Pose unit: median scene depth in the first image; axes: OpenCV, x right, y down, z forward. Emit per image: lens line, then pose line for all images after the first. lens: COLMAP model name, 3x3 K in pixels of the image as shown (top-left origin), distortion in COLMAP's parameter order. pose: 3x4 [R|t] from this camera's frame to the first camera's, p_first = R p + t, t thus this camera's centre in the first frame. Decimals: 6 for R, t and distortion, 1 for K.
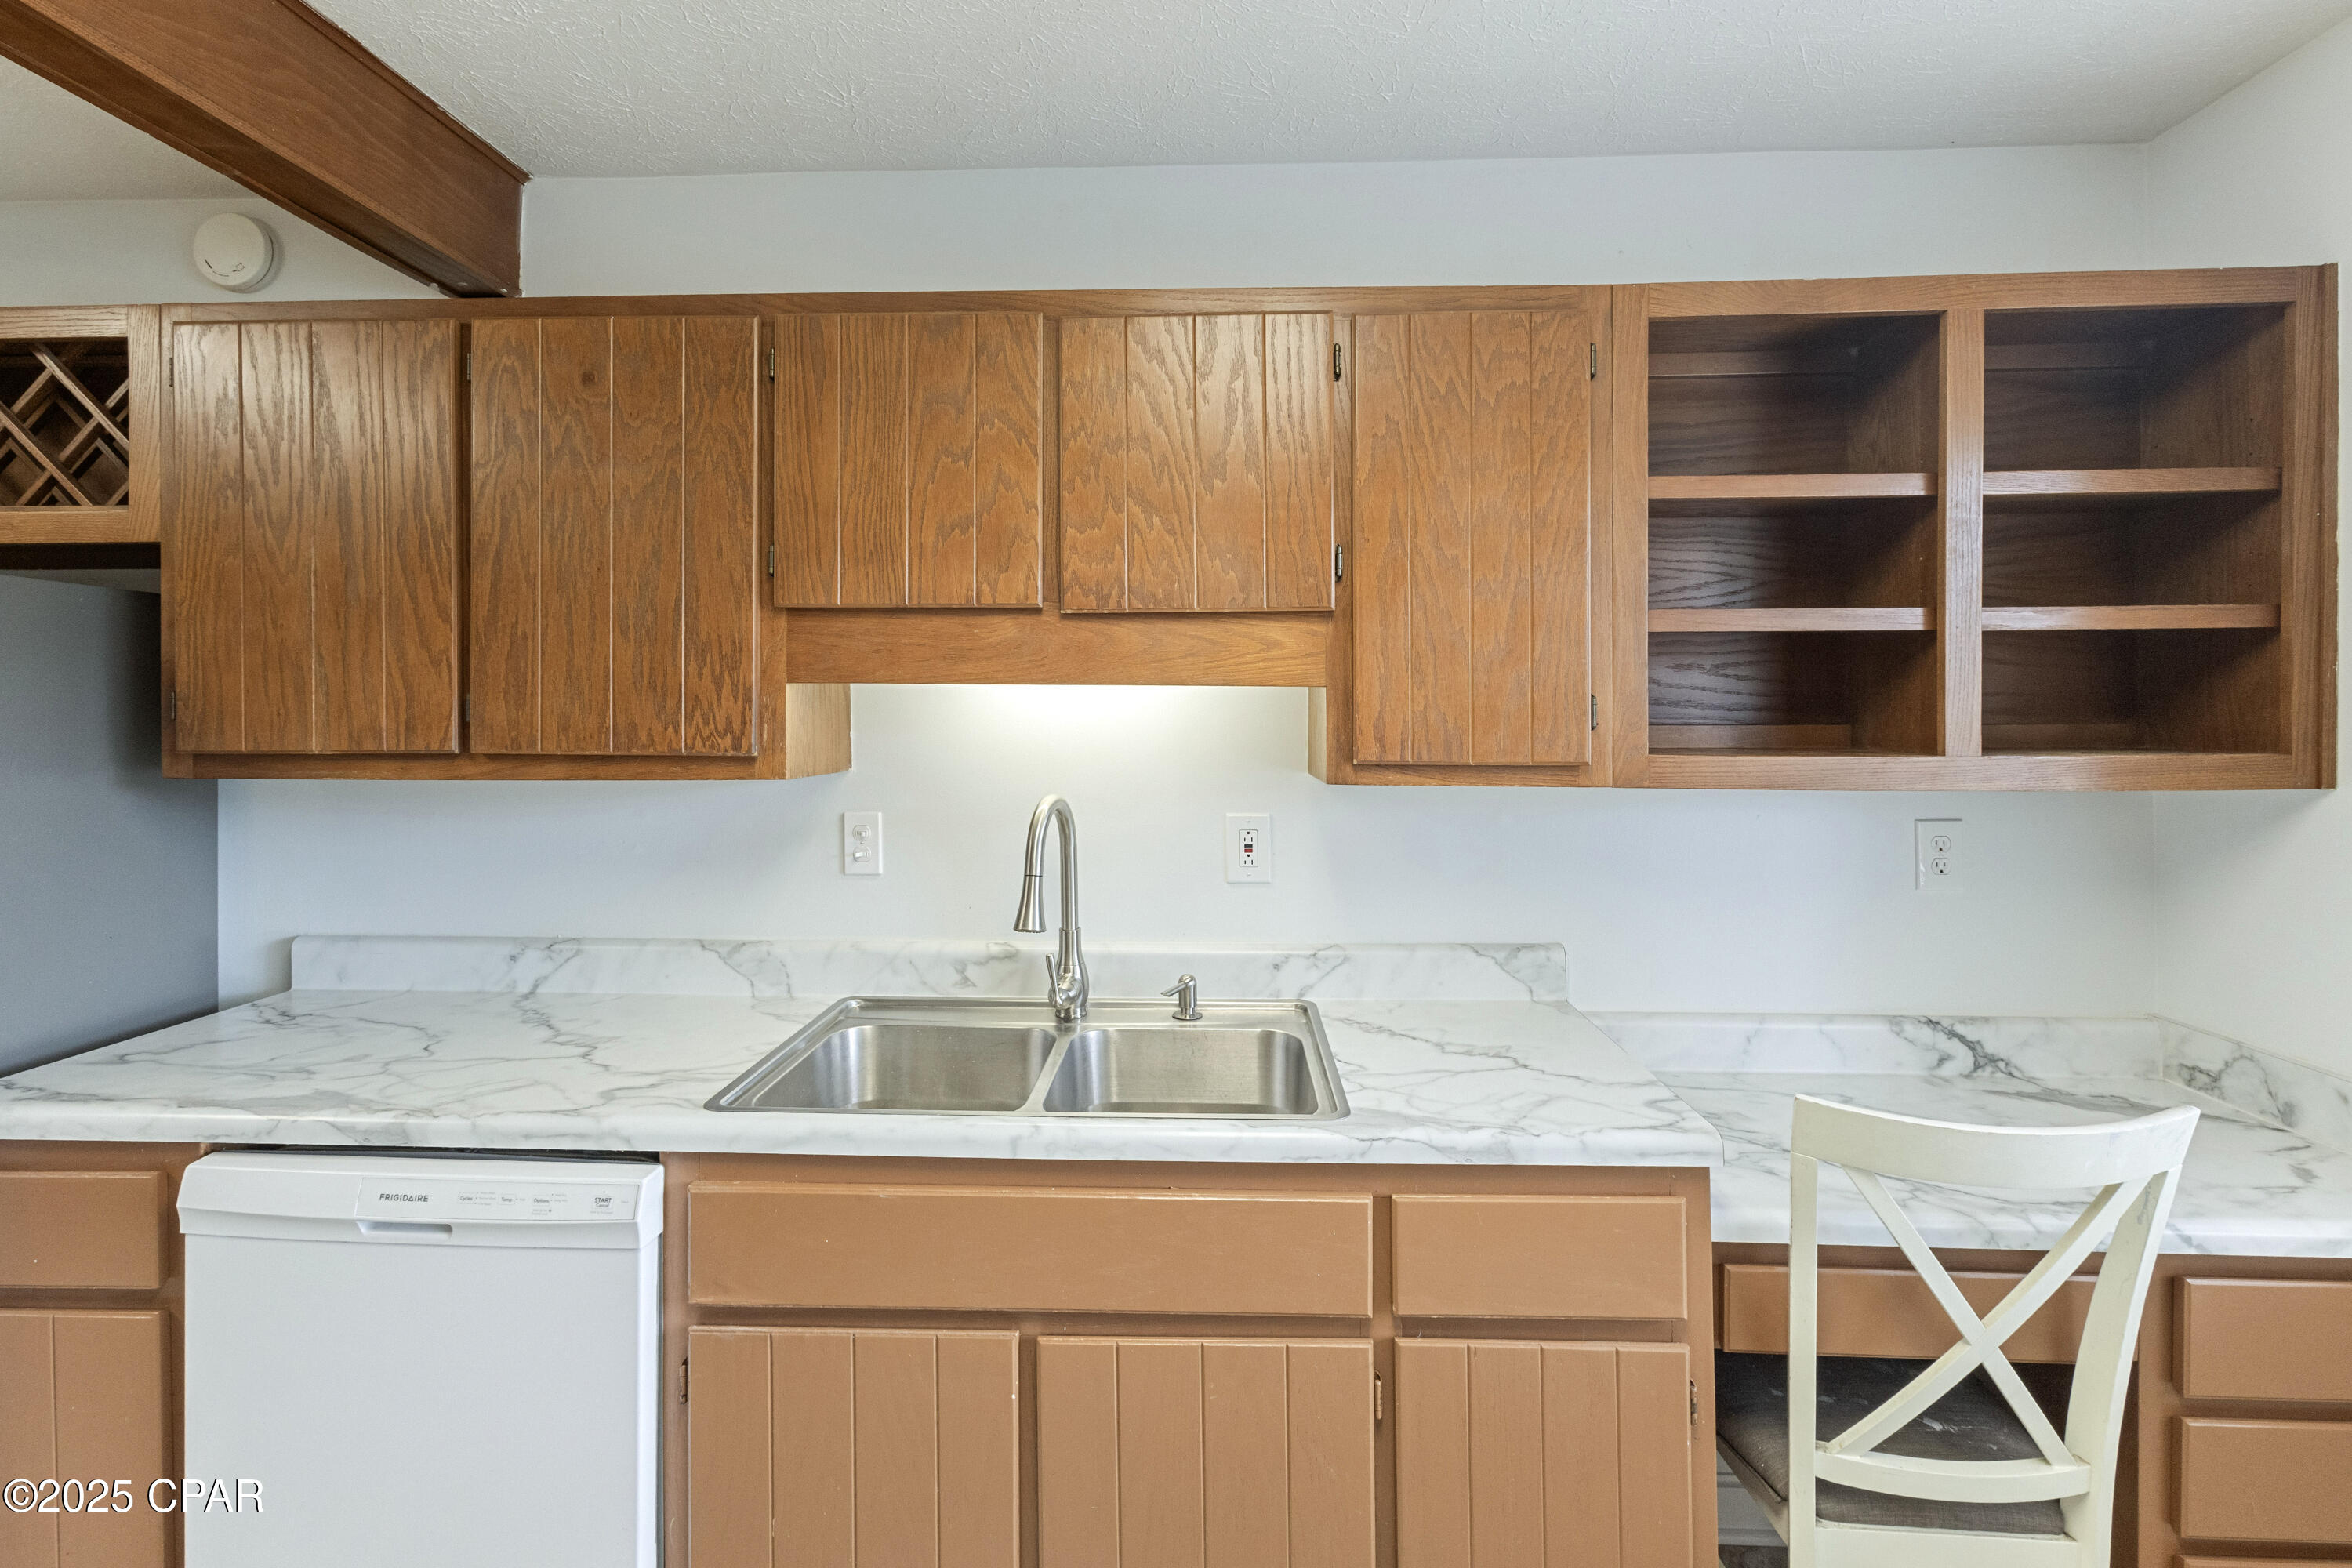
lens RADIAL K [[1015.7, 0, 1182.6], [0, 1015.7, 754.0], [0, 0, 1]] dist [0.002663, 0.000625]
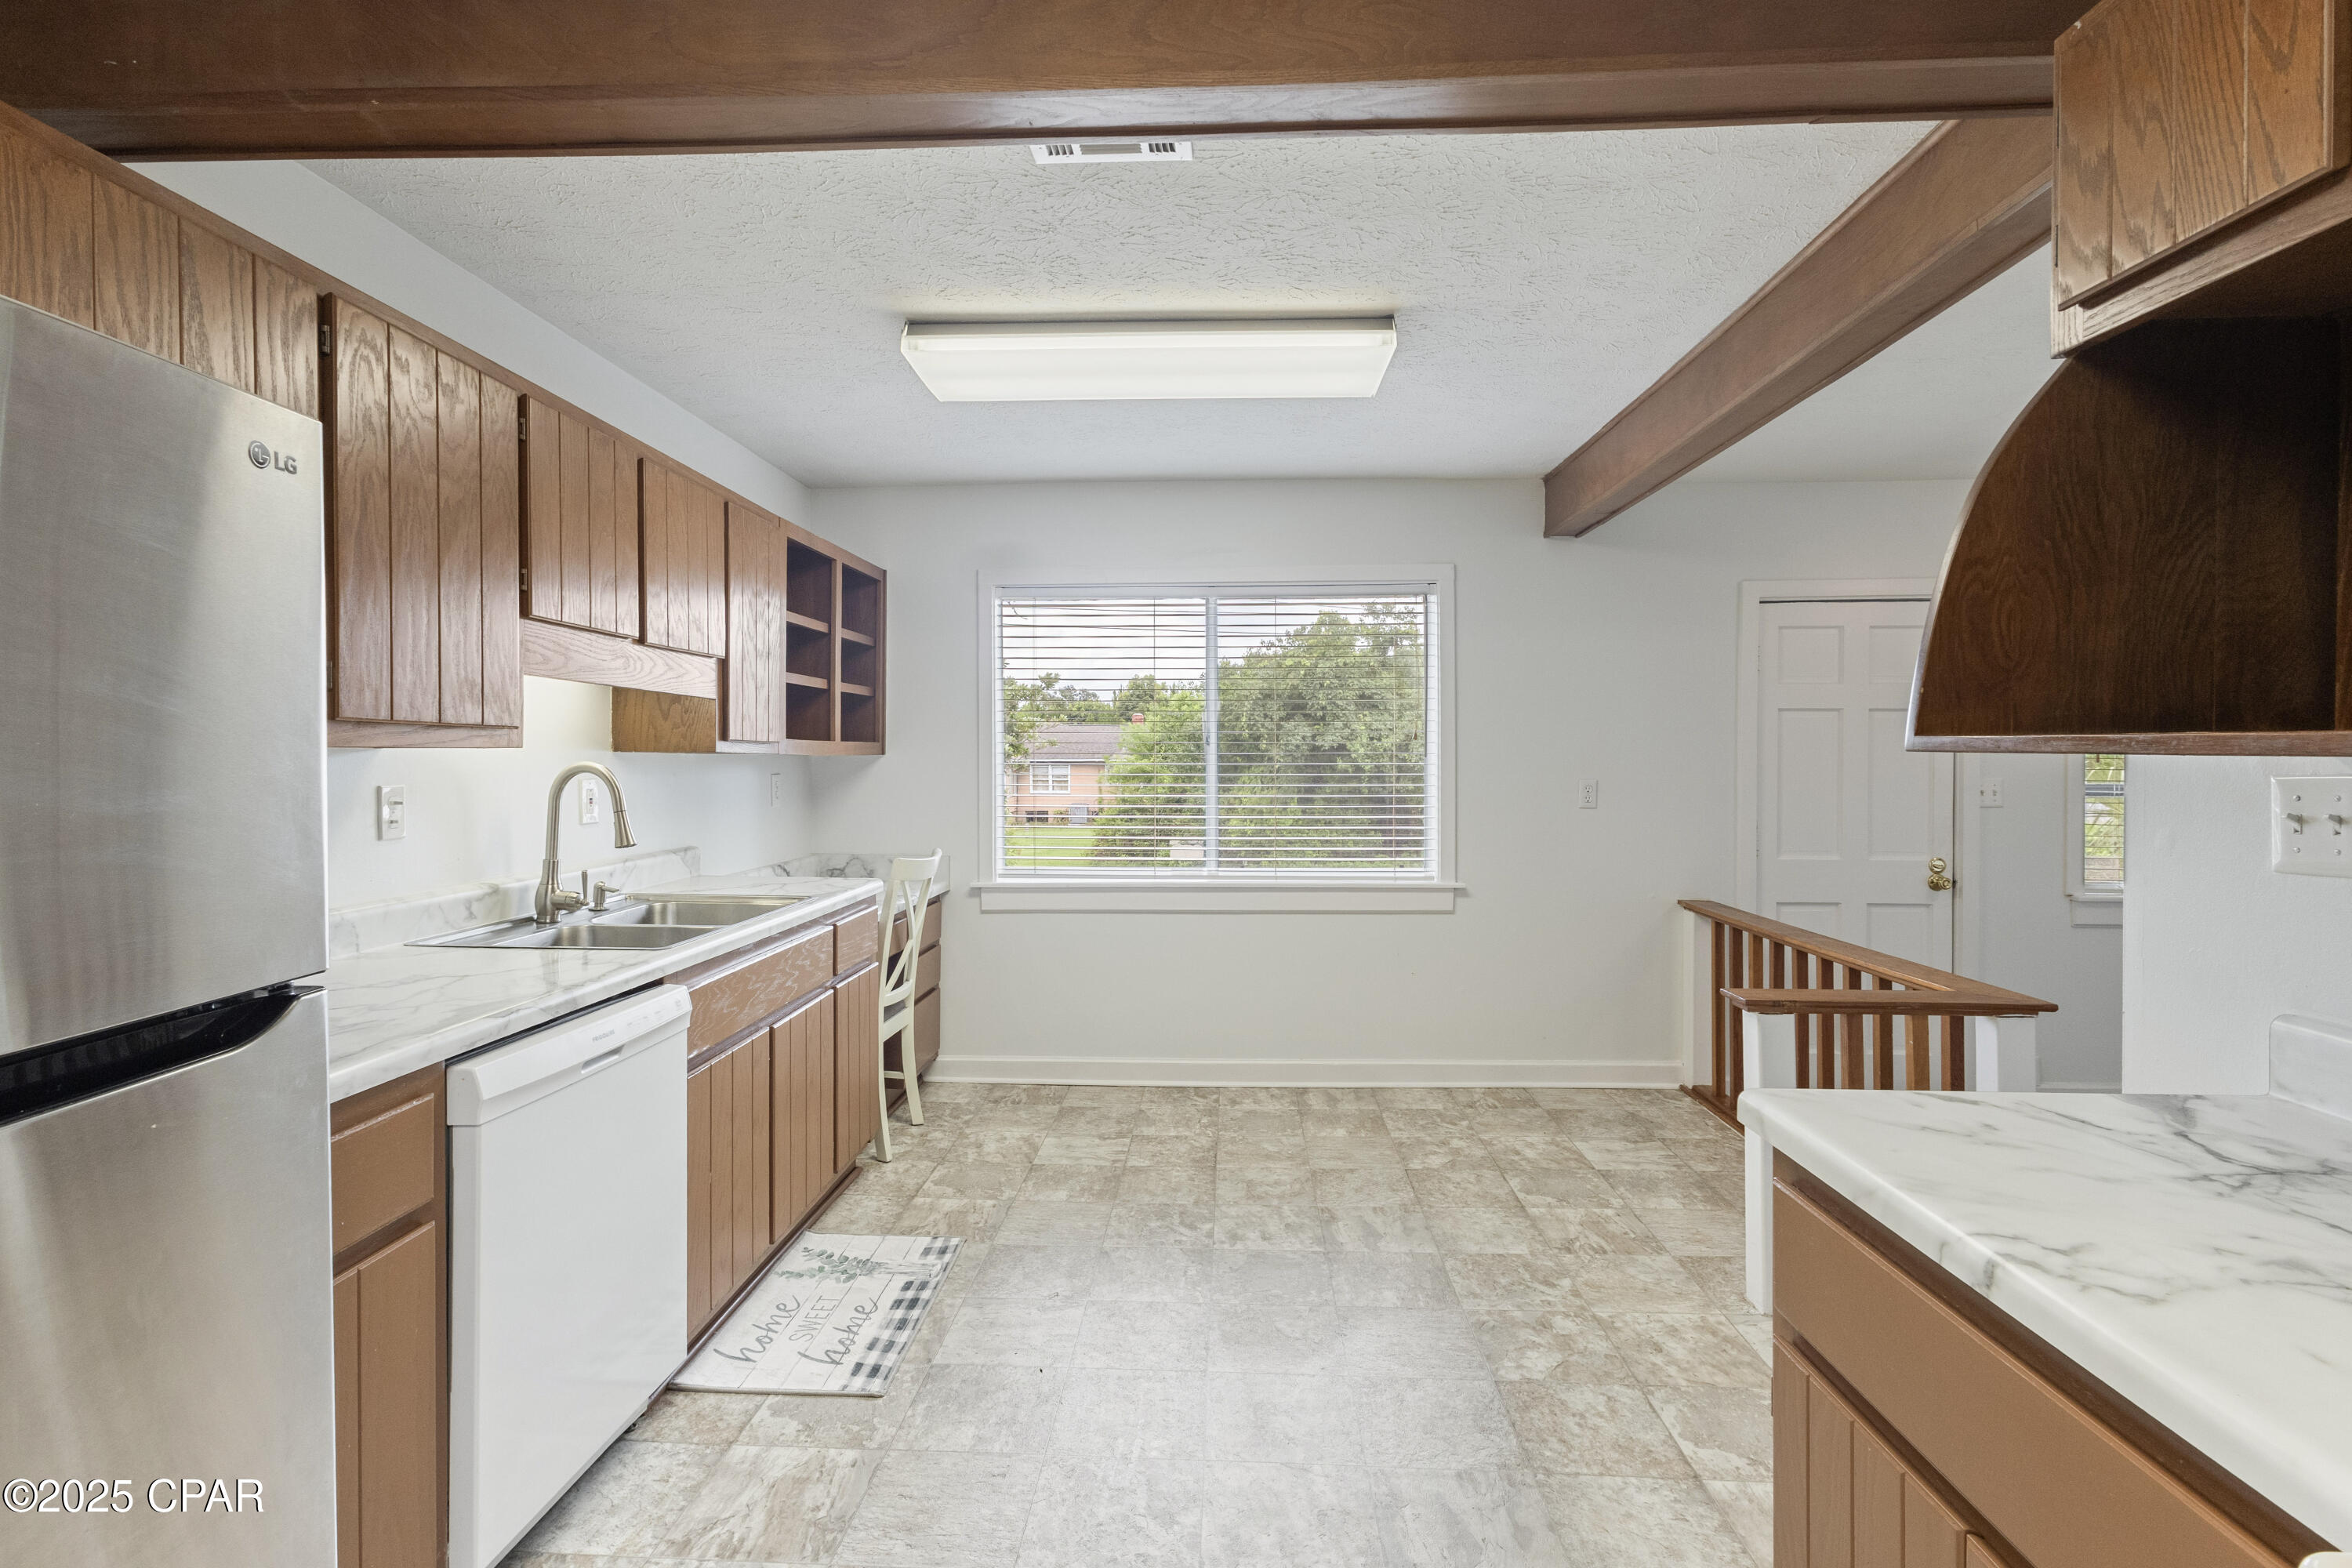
lens RADIAL K [[1126.8, 0, 1179.9], [0, 1126.8, 716.0], [0, 0, 1]] dist [0.000367, -0.000010]
pose [[0.008474, 0.035973, 0.999317, -1.816340], [0.008467, 0.999314, -0.036045, 0.042989], [-0.999928, 0.008767, 0.008164, 0.143303]]
